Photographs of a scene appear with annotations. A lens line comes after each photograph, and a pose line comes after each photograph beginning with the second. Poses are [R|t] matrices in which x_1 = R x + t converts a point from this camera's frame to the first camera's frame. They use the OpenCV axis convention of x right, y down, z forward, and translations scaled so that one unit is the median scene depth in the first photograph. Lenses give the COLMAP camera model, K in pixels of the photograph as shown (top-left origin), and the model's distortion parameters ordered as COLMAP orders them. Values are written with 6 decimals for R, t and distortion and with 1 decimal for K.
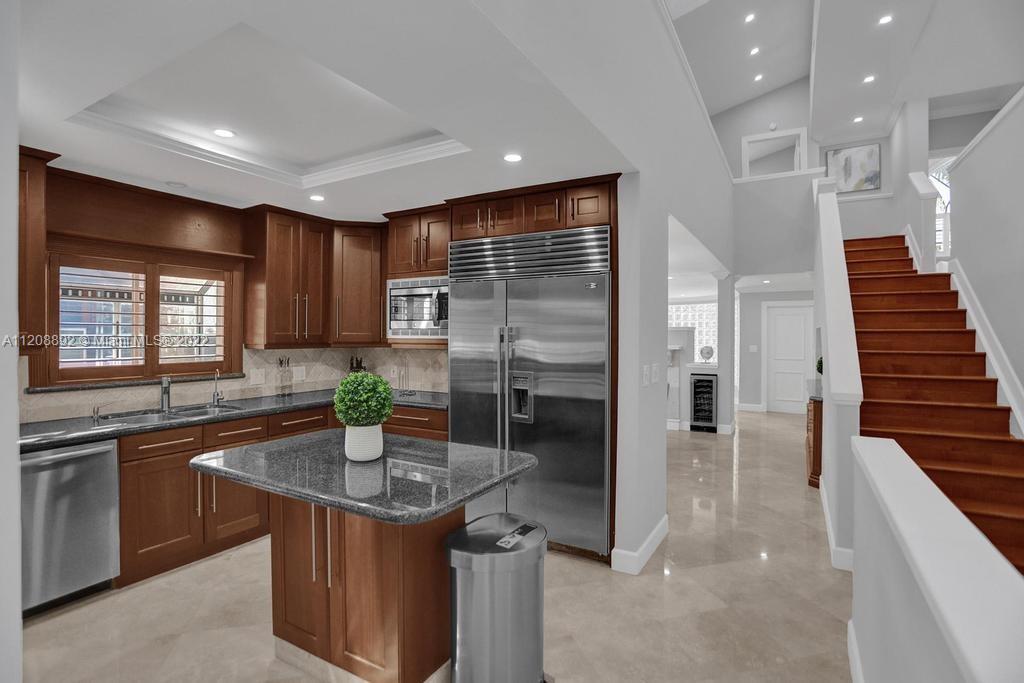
lens RADIAL K [[505.4, 0, 506.7], [0, 505.4, 331.7], [0, 0, 1]] dist [-0.073685, 0.032915]
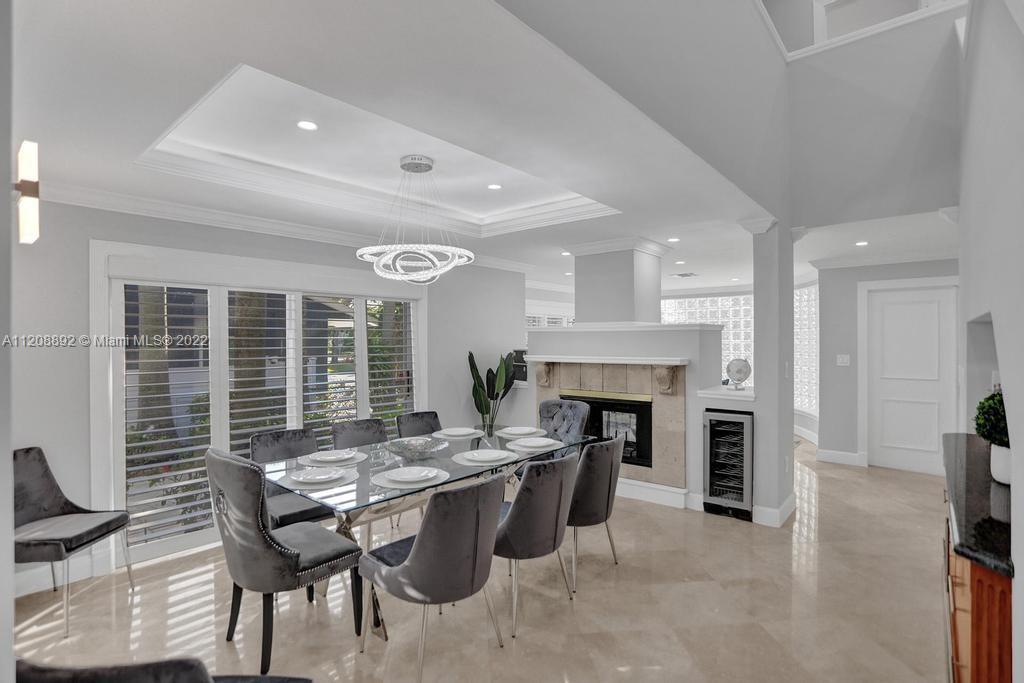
lens RADIAL K [[509.6, 0, 506.7], [0, 509.6, 336.8], [0, 0, 1]] dist [-0.074126, 0.033546]
pose [[0.983613, -0.006994, -0.180160, 0.480401], [0.006647, 0.999975, -0.002529, 0.009443], [0.180173, 0.001290, 0.983634, 0.789960]]
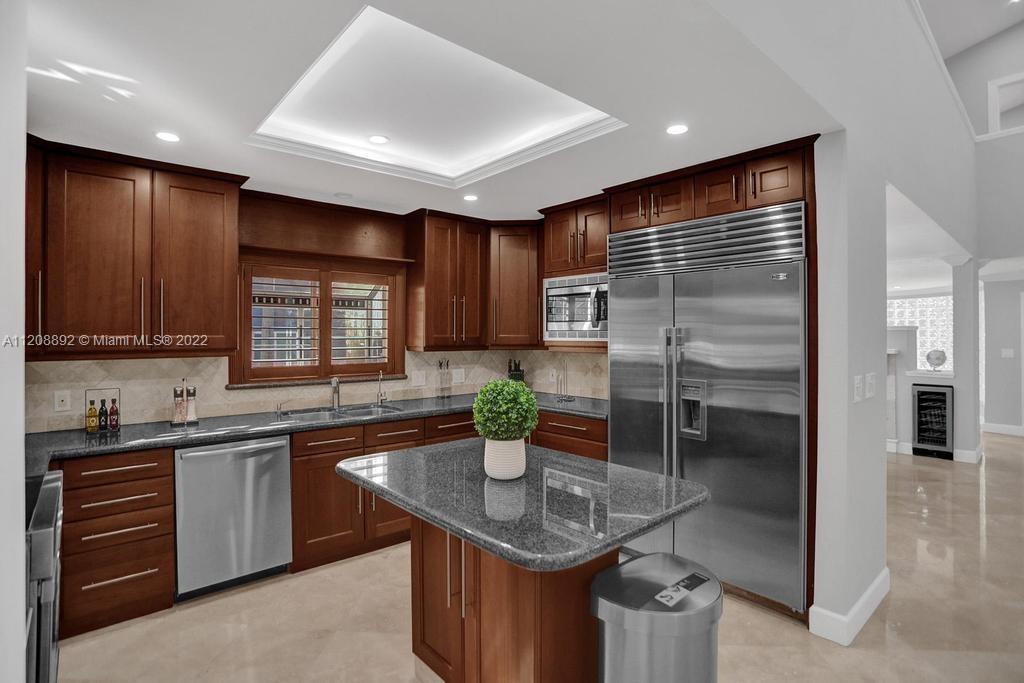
lens RADIAL K [[509.1, 0, 509.1], [0, 509.1, 328.0], [0, 0, 1]] dist [-0.072955, 0.032552]
pose [[0.947830, -0.007222, -0.318693, 0.006776], [0.004123, 0.999937, -0.010396, -0.001157], [0.318748, 0.008540, 0.947801, 0.074464]]
